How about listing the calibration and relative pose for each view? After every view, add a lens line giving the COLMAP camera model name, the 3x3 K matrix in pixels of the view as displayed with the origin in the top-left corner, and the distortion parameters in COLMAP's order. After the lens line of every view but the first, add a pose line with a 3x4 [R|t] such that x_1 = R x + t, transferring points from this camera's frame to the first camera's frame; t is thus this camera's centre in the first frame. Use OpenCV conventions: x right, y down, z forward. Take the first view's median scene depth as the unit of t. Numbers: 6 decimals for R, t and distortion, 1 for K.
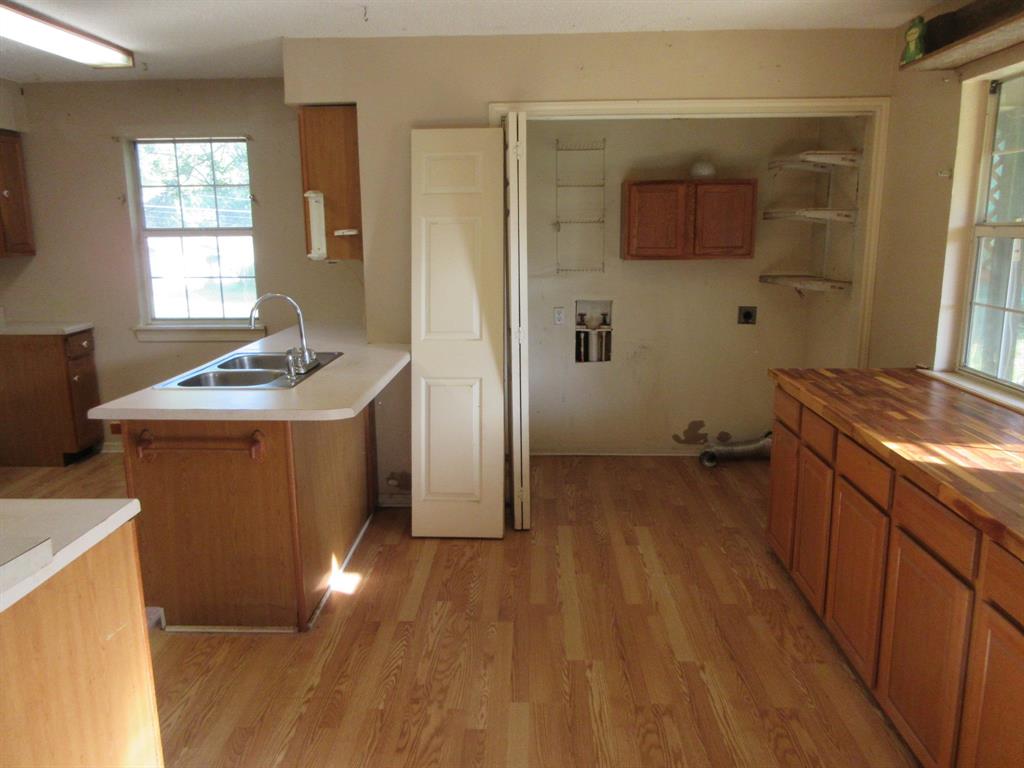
lens RADIAL K [[771.8, 0, 512.0], [0, 771.8, 384.0], [0, 0, 1]] dist [-0.004779, -0.001012]
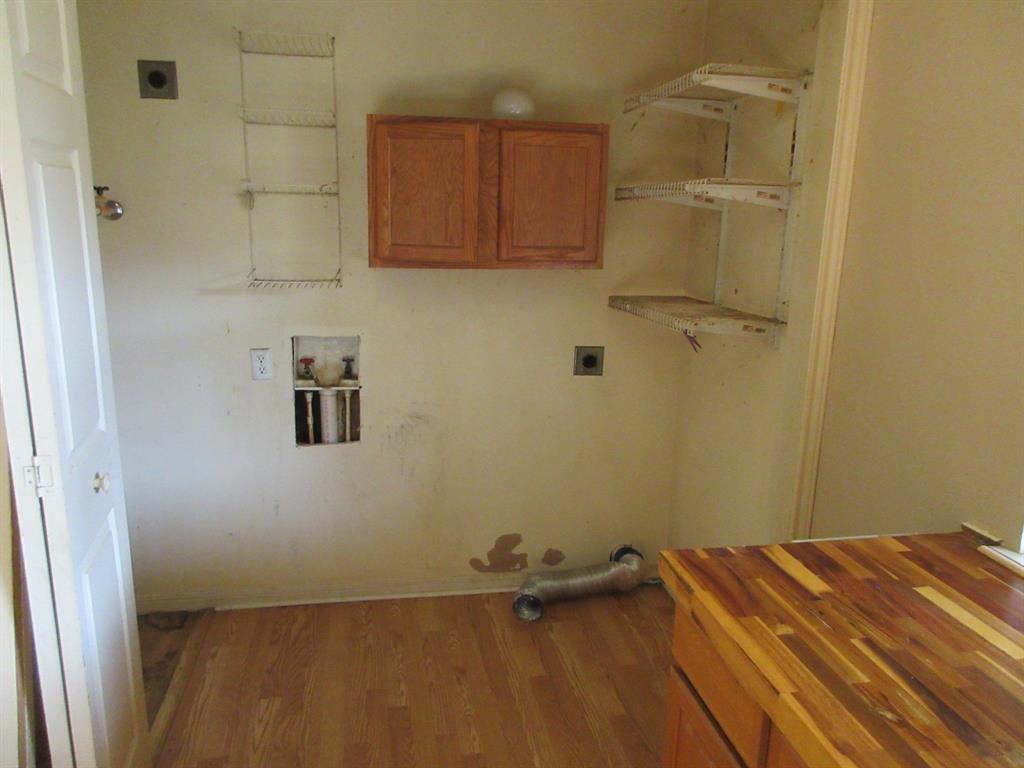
lens RADIAL K [[750.6, 0, 512.0], [0, 750.6, 384.0], [0, 0, 1]] dist [0.003636, 0.002461]
pose [[0.975739, -0.015996, 0.218353, 0.121781], [0.010450, 0.999593, 0.026531, -0.089256], [-0.218688, -0.023606, 0.975509, 0.454205]]
